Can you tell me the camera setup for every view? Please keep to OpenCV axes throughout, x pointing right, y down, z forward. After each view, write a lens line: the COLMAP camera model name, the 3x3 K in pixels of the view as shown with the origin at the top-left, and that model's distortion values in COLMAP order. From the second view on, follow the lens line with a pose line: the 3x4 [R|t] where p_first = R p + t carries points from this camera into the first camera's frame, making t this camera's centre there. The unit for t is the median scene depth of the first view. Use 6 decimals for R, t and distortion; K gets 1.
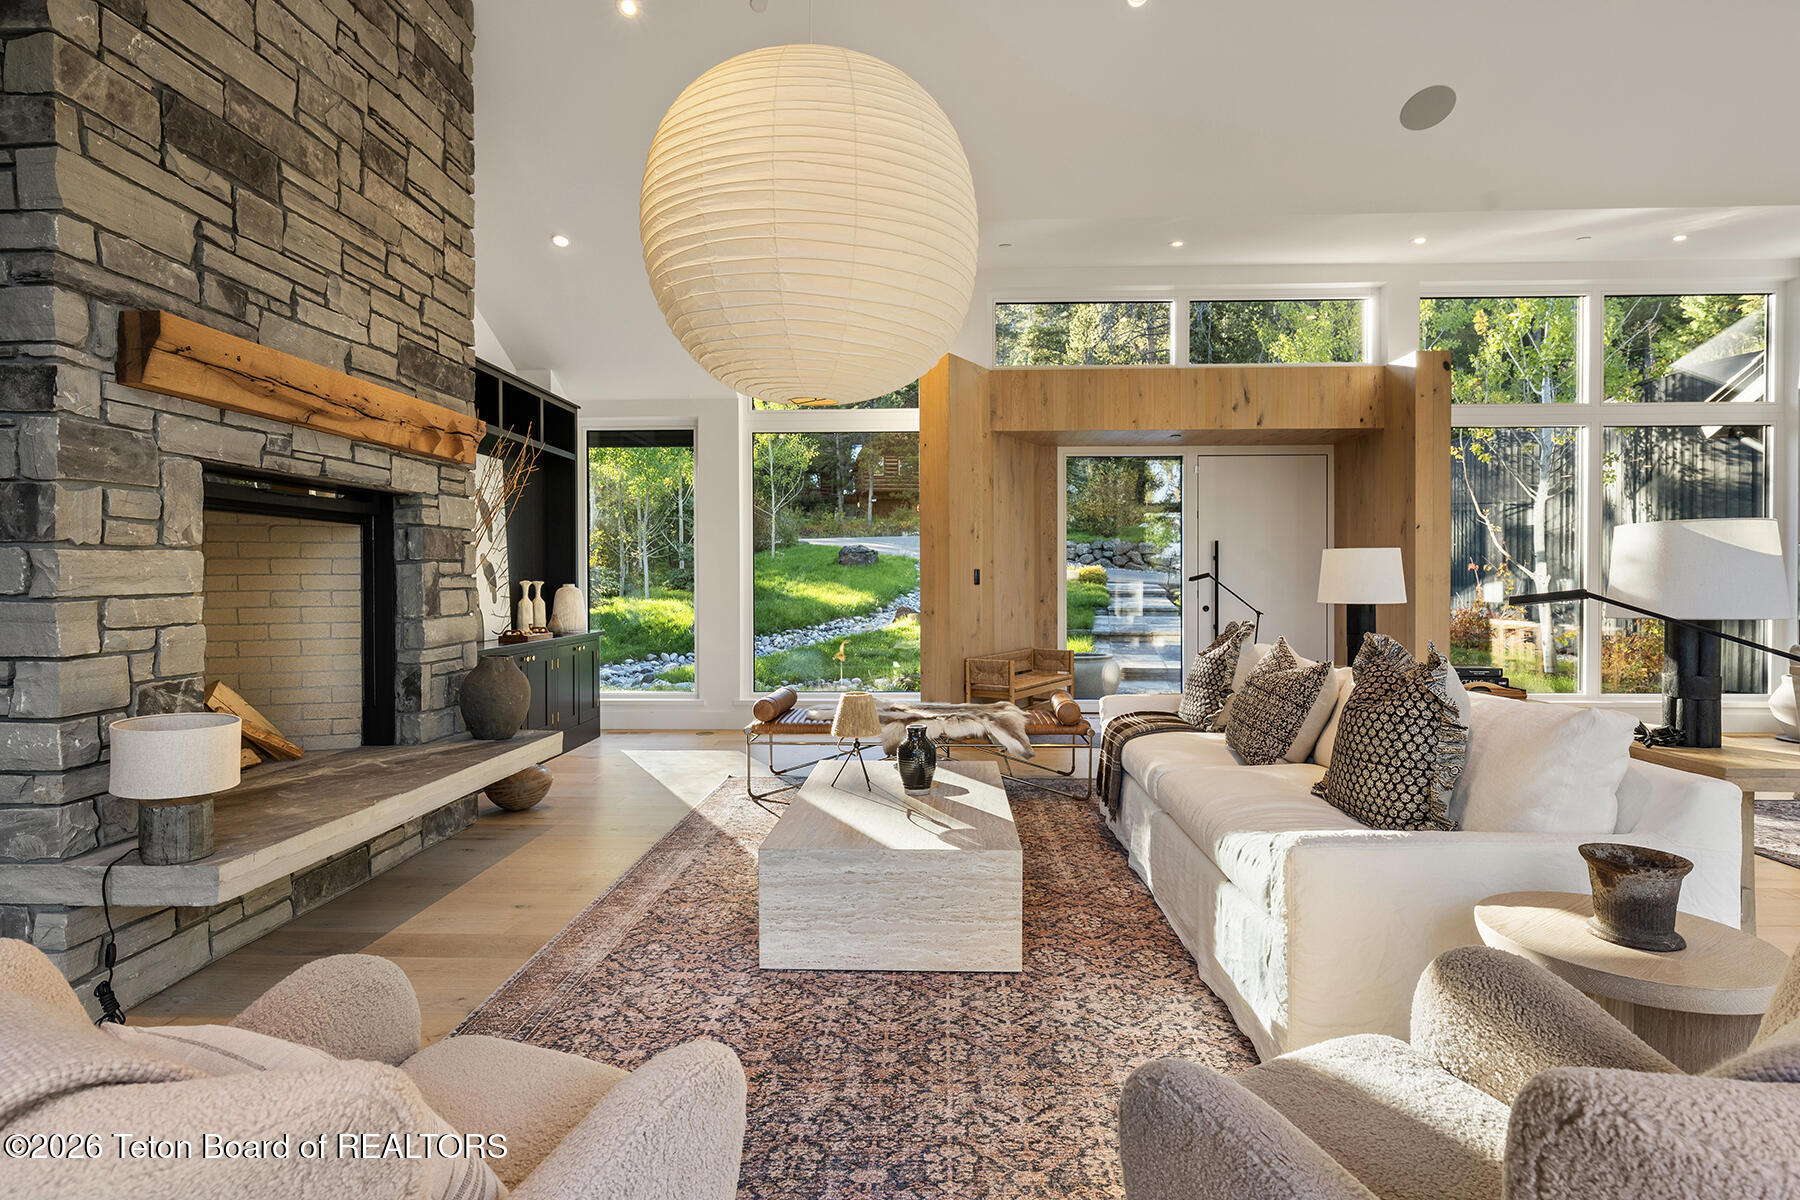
lens RADIAL K [[921.4, 0, 908.7], [0, 921.4, 587.3], [0, 0, 1]] dist [-0.000630, 0.000727]
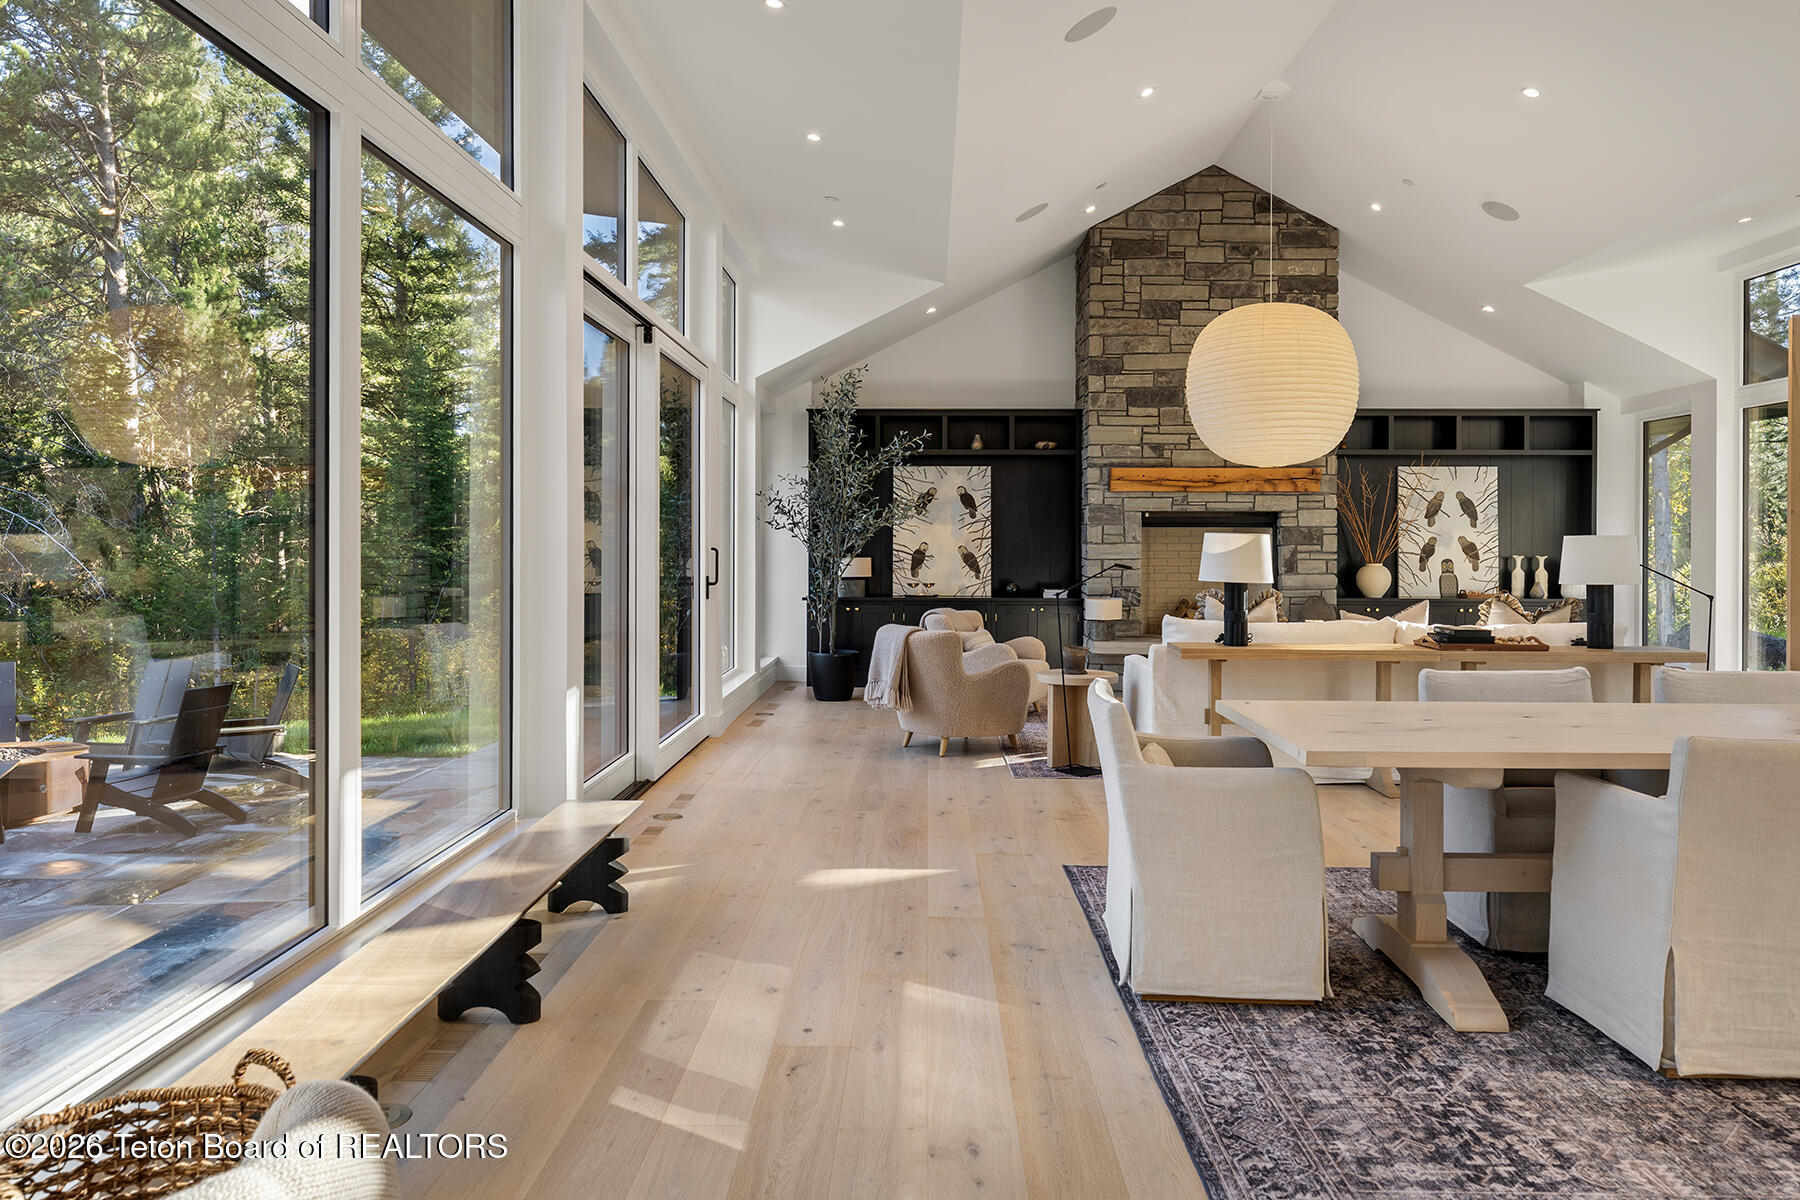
lens RADIAL K [[1215.0, 0, 903.6], [0, 1215.0, 553.4], [0, 0, 1]] dist [-0.002002, 0.001439]
pose [[0.012580, 0.009369, -0.999877, 2.624243], [-0.011713, 0.999889, 0.009222, -0.031711], [0.999852, 0.011596, 0.012689, 0.195214]]
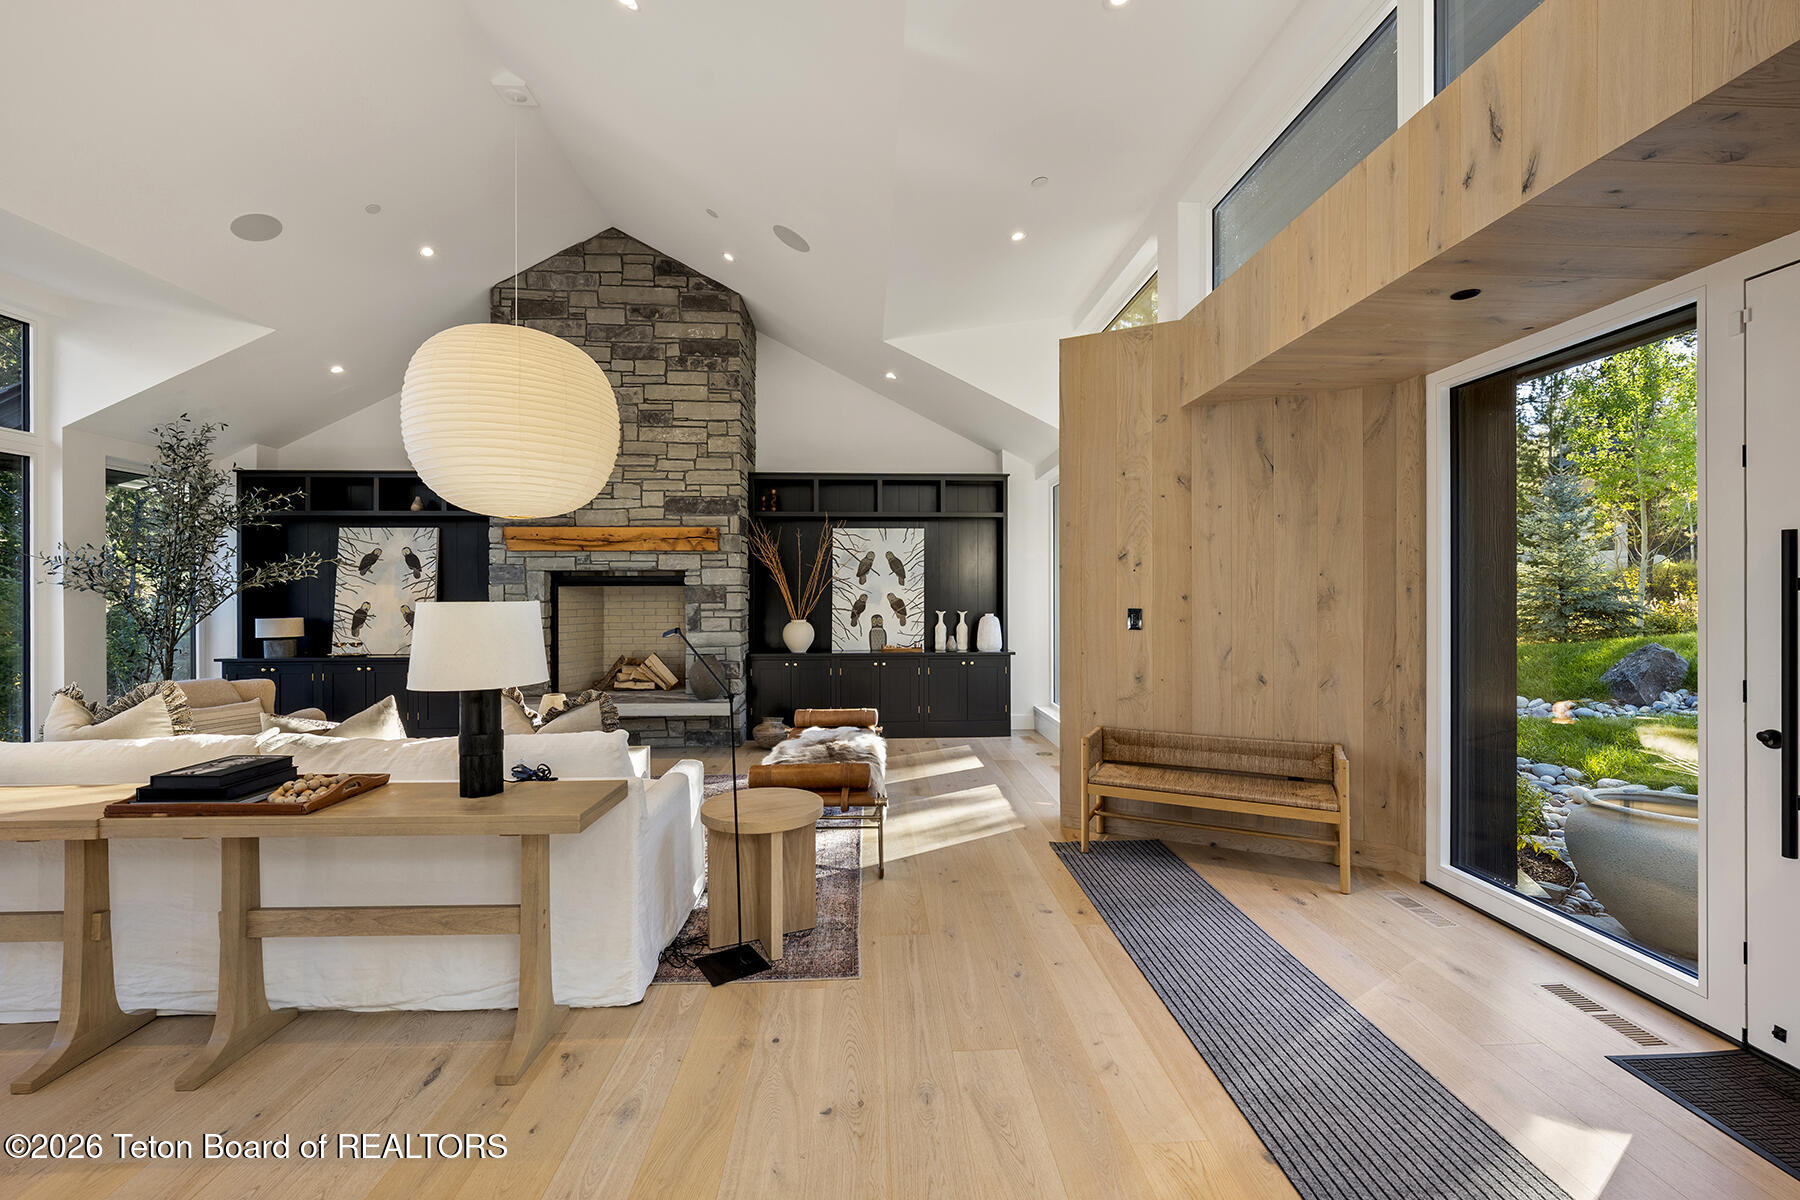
lens RADIAL K [[730.9, 0, 903.5], [0, 730.9, 596.0], [0, 0, 1]] dist [-0.002547, 0.000426]
pose [[0.085328, 0.003387, -0.996347, 1.396090], [-0.006457, 0.999975, 0.002847, -0.065775], [0.996332, 0.006190, 0.085348, 1.693476]]
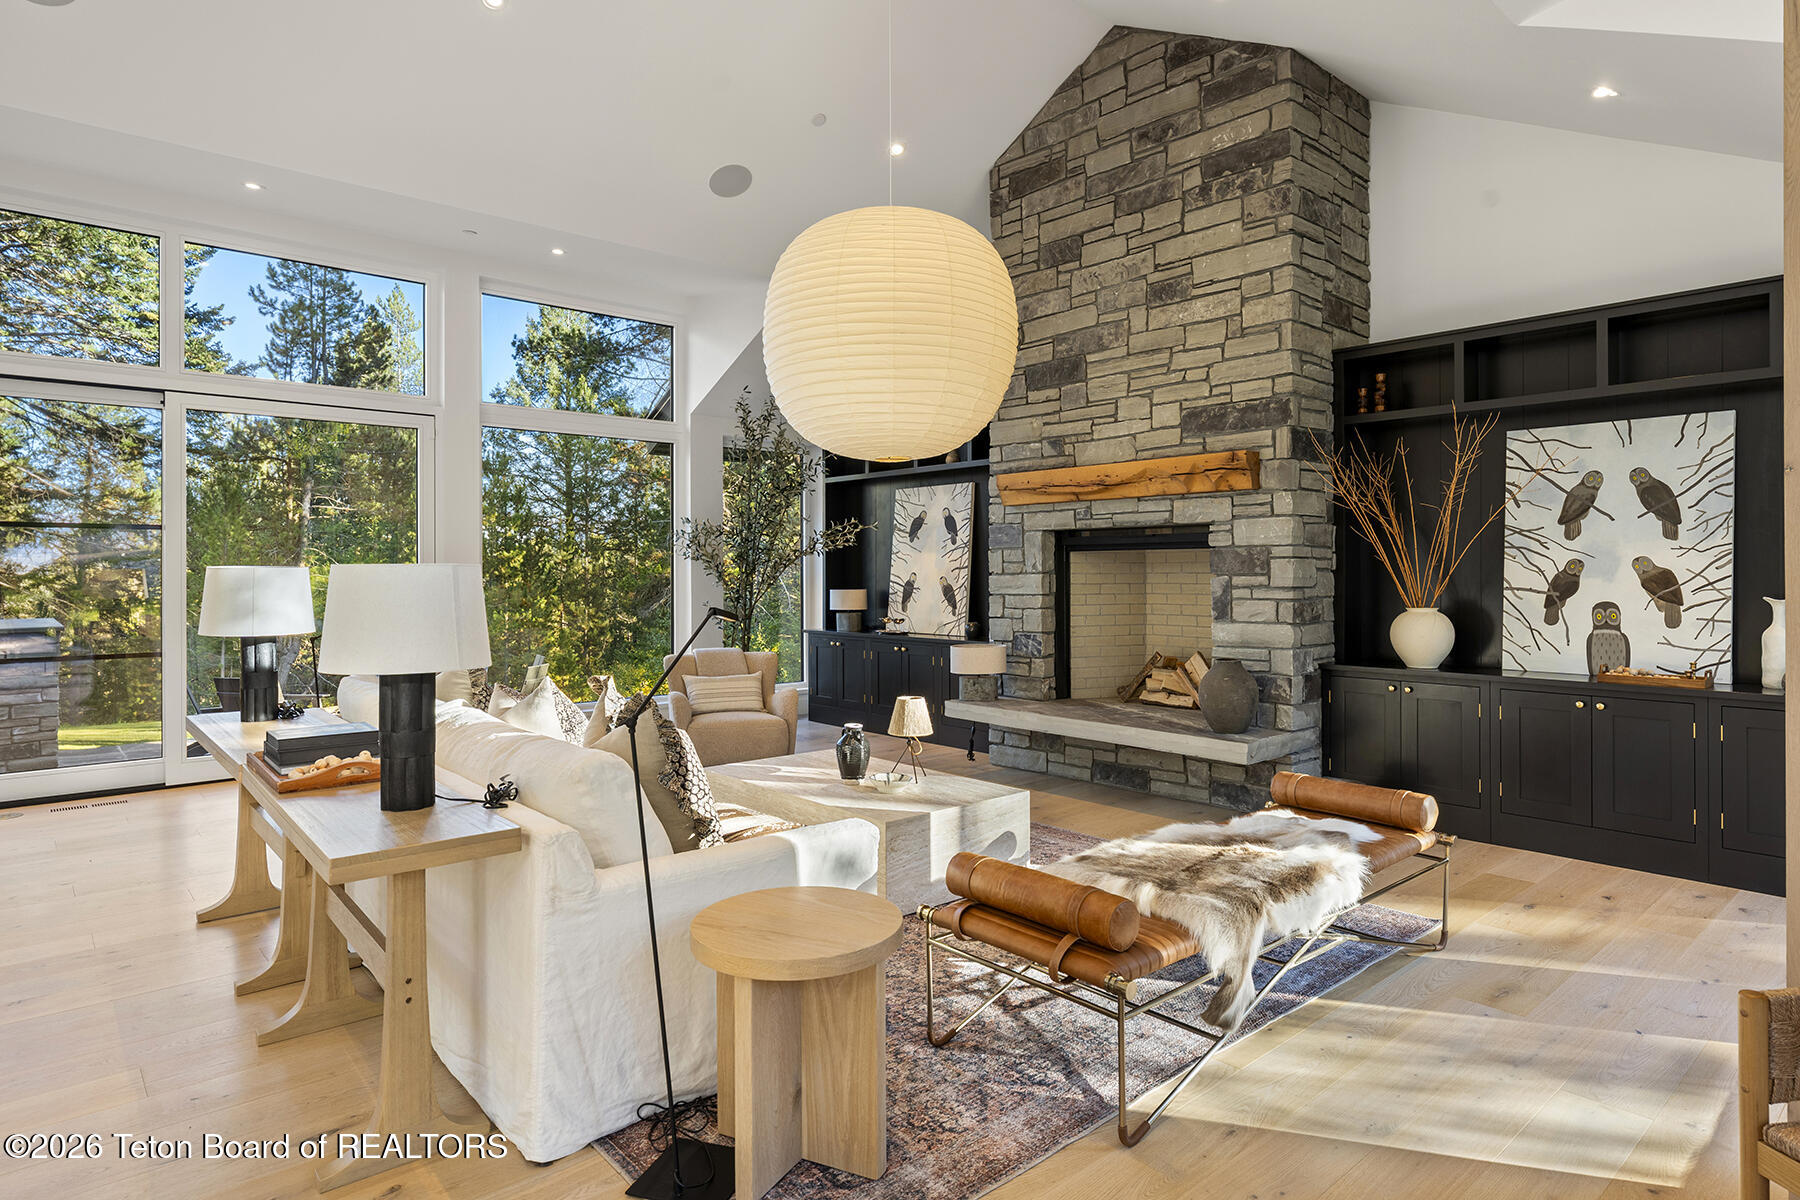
lens RADIAL K [[1007.0, 0, 909.4], [0, 1007.0, 567.5], [0, 0, 1]] dist [0.000037, -0.000310]
pose [[-0.723303, 0.001774, -0.690528, 0.915236], [-0.001822, 0.999988, 0.004477, -0.057272], [0.690528, 0.004497, -0.723291, 2.168144]]
